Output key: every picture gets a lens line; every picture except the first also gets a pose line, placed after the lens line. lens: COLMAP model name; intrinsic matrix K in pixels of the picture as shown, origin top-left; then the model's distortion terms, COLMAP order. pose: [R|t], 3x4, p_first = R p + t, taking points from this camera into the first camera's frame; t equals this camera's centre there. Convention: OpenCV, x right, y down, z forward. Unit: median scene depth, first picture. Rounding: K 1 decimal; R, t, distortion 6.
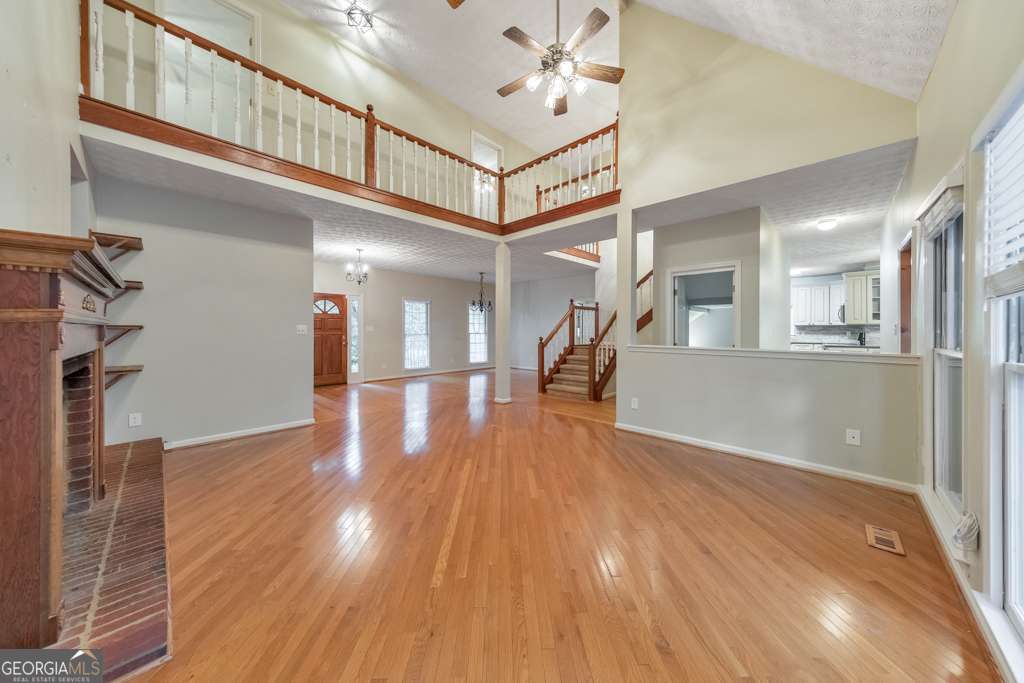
lens RADIAL K [[336.5, 0, 511.0], [0, 336.5, 334.0], [0, 0, 1]] dist [0.002227, -0.000342]
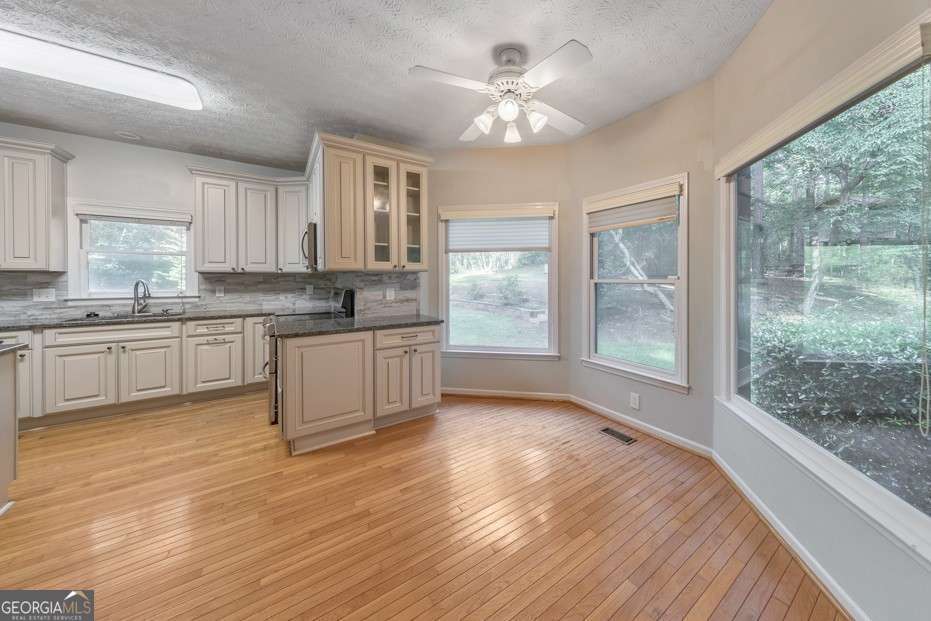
lens RADIAL K [[305.9, 0, 490.8], [0, 305.9, 281.8], [0, 0, 1]] dist [0.002227, -0.000342]
pose [[0.167434, -0.011697, 0.985814, 0.598830], [0.008954, 0.999906, 0.010343, -0.015214], [-0.985843, 0.007095, 0.167523, 0.660582]]
